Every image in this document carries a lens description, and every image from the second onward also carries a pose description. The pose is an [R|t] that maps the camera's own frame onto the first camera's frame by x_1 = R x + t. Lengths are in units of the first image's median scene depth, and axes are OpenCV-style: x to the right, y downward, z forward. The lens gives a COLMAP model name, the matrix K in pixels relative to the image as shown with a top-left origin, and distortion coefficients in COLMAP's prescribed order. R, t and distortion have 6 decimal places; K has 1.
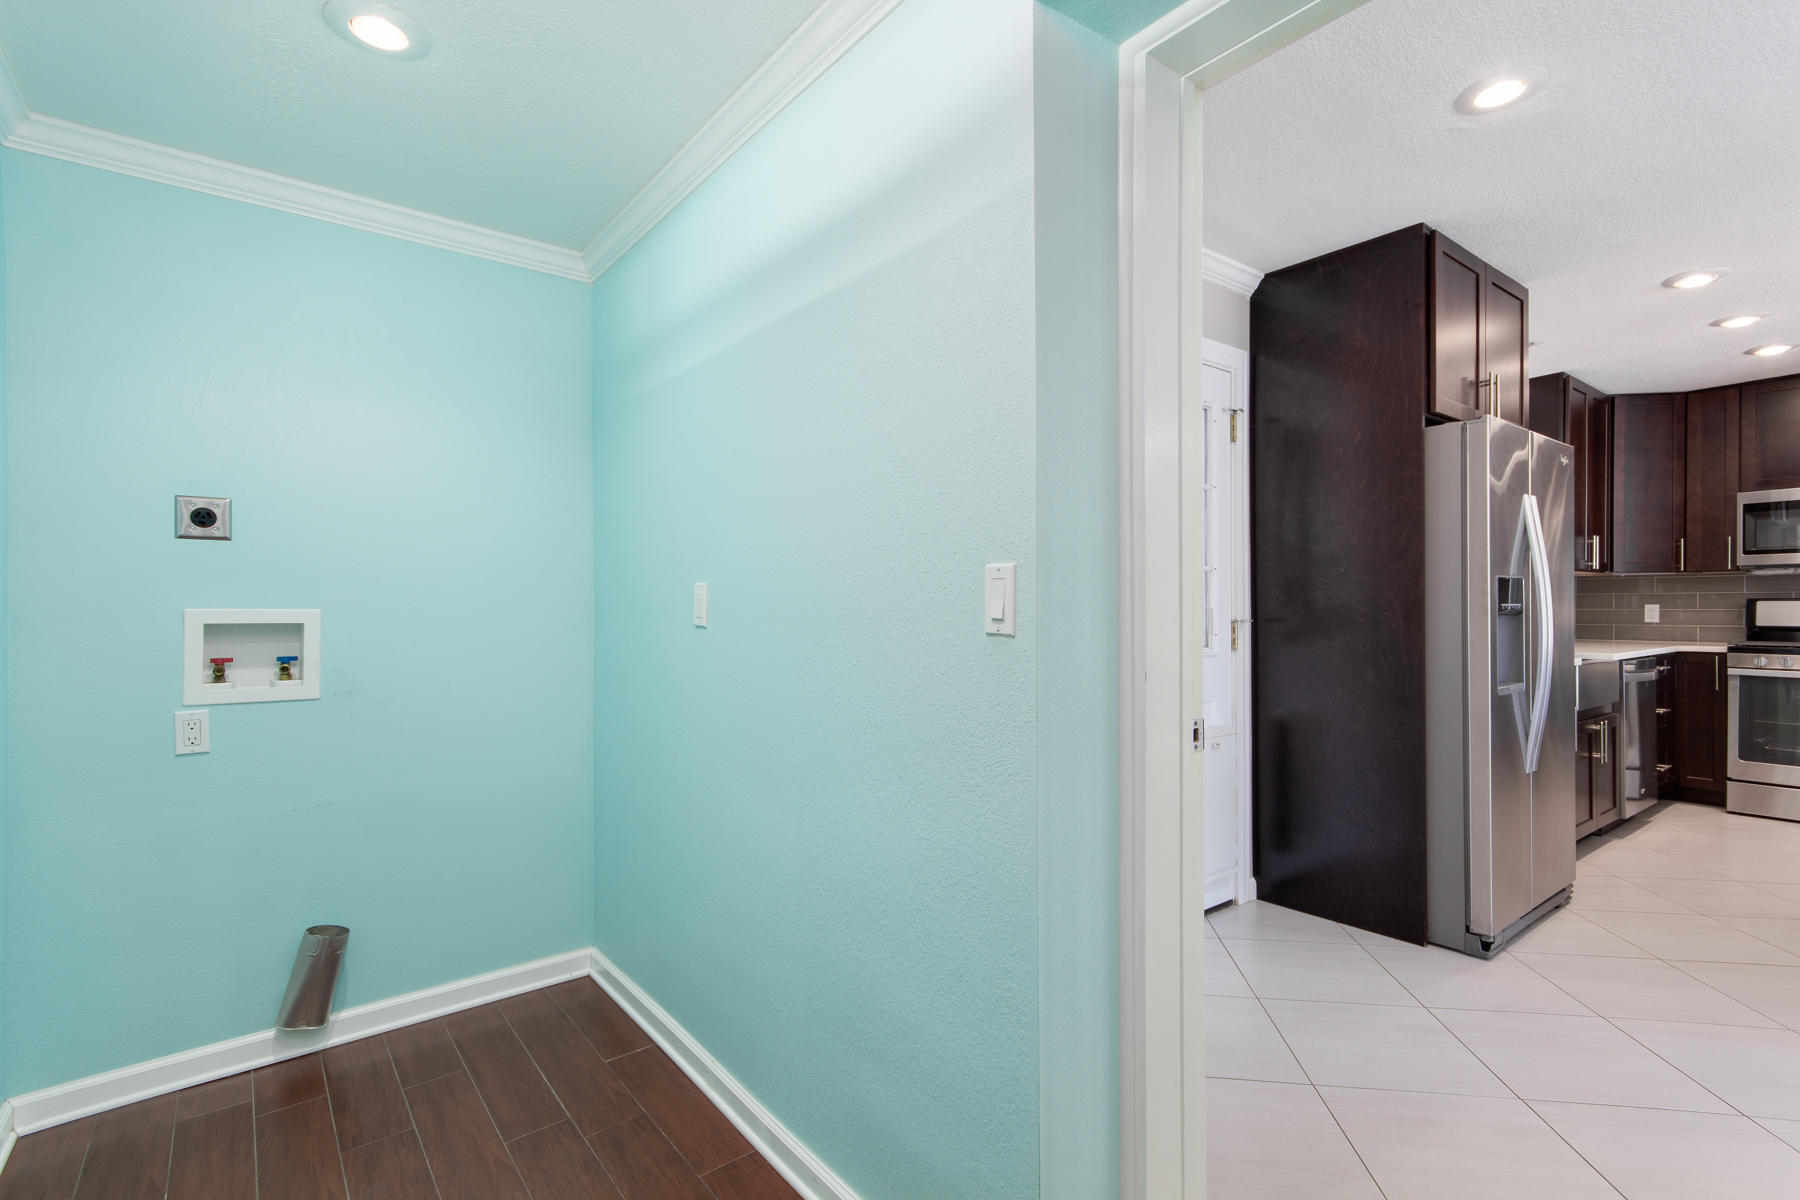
lens RADIAL K [[845.5, 0, 892.3], [0, 845.5, 611.7], [0, 0, 1]] dist [0.003535, 0.000651]
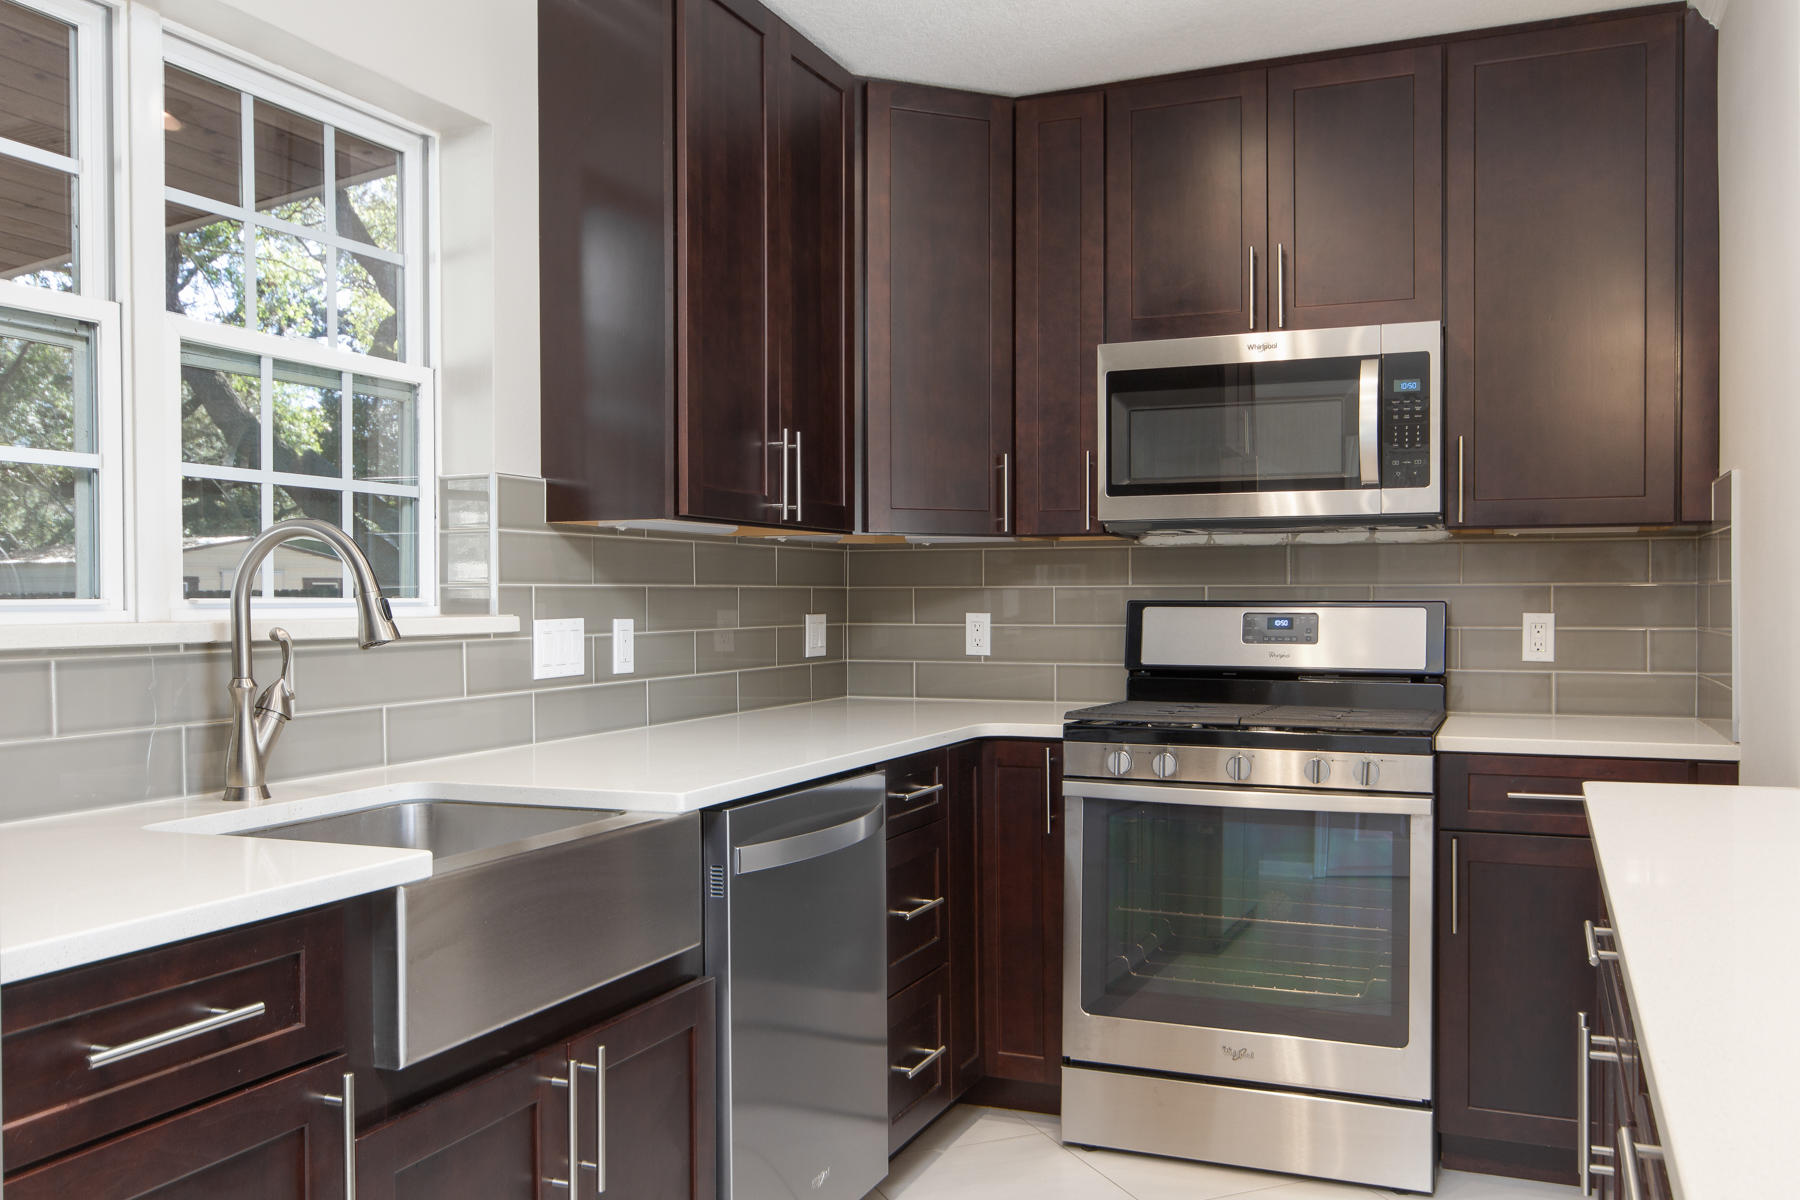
lens RADIAL K [[1485.5, 0, 907.2], [0, 1485.5, 618.7], [0, 0, 1]] dist [0.000582, -0.005306]
pose [[0.864525, -0.008418, 0.502520, 0.549808], [0.005488, 0.999958, 0.007310, -0.012733], [-0.502560, -0.003561, 0.864535, 0.421031]]
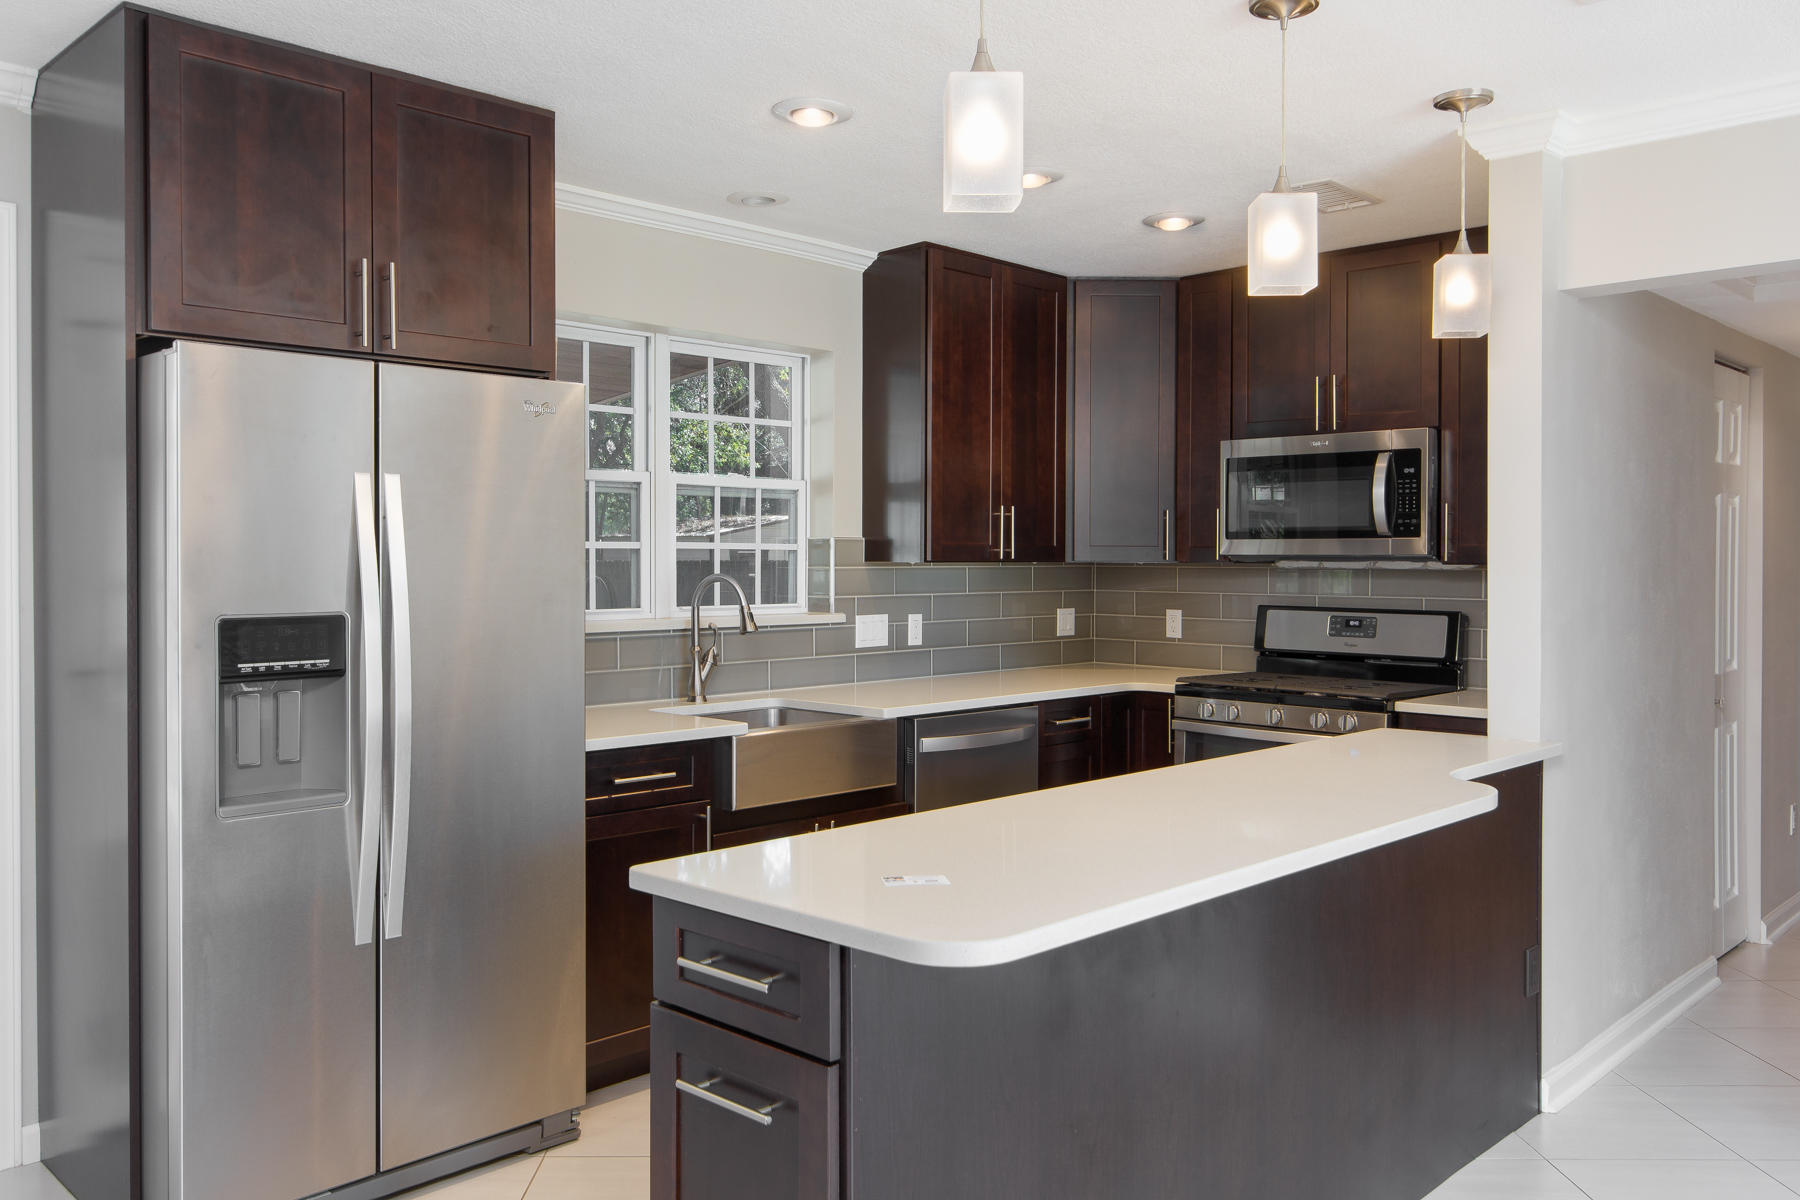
lens RADIAL K [[1410.1, 0, 863.3], [0, 1410.1, 574.7], [0, 0, 1]] dist [-0.000354, -0.001777]
pose [[0.990735, 0.003255, 0.135773, 0.583640], [-0.004058, 0.999976, 0.005636, -0.044206], [-0.135752, -0.006135, 0.990724, -0.012431]]
